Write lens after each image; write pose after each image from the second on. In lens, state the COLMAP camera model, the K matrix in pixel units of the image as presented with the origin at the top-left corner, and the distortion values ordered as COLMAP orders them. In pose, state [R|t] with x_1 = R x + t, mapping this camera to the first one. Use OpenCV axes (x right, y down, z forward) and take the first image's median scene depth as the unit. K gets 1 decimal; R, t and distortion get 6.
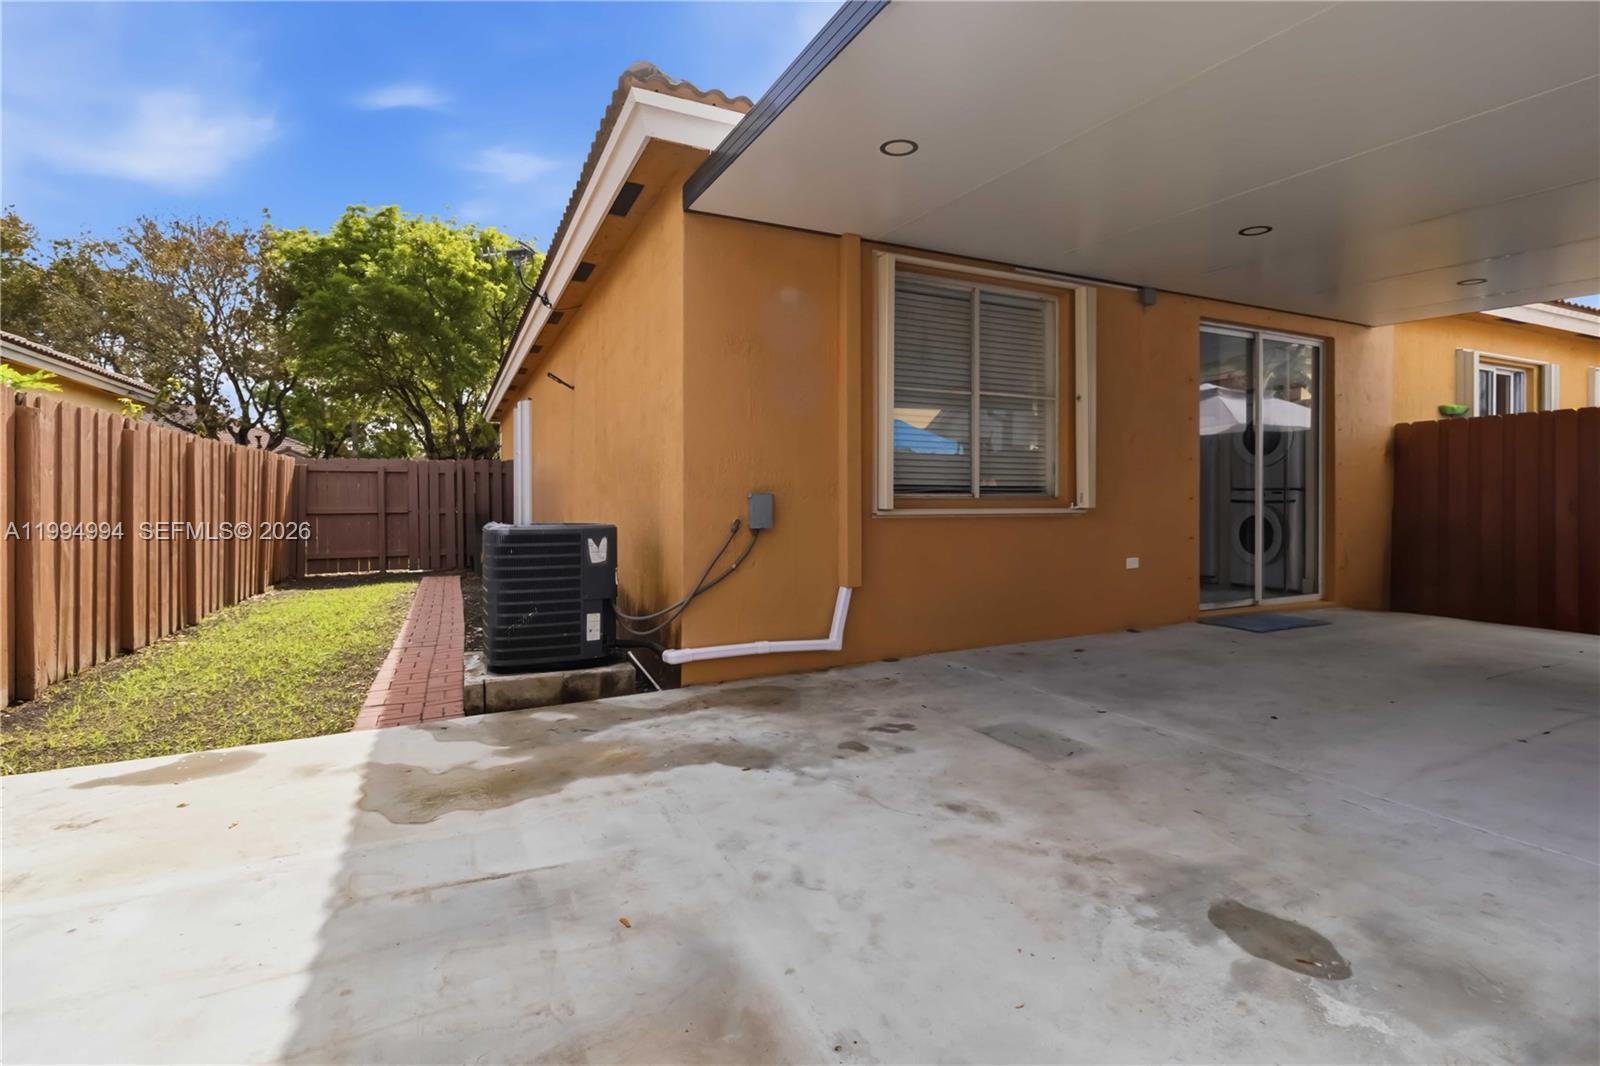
lens RADIAL K [[754.9, 0, 813.0], [0, 754.9, 505.5], [0, 0, 1]] dist [-0.003152, -0.000332]
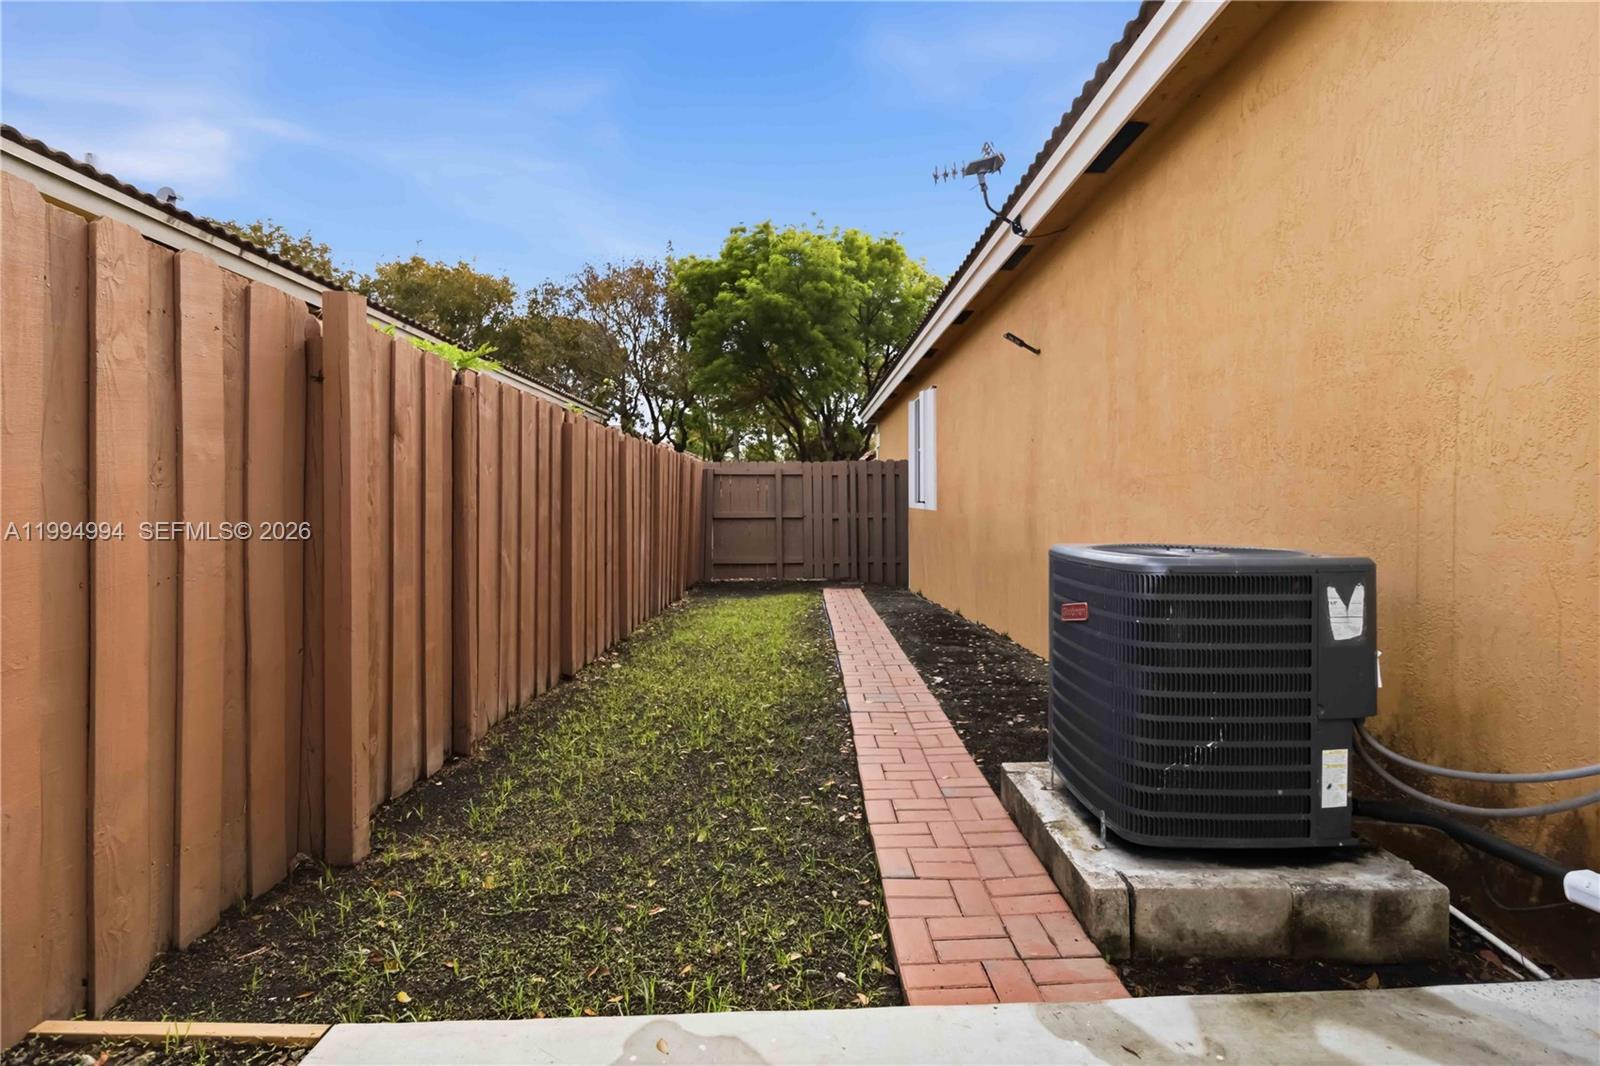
lens RADIAL K [[754.9, 0, 801.1], [0, 754.9, 519.5], [0, 0, 1]] dist [-0.003152, -0.000332]
pose [[0.900228, 0.009615, -0.435313, -0.136321], [-0.004204, 0.999901, 0.013393, -0.000600], [0.435399, -0.010226, 0.900180, 0.157858]]
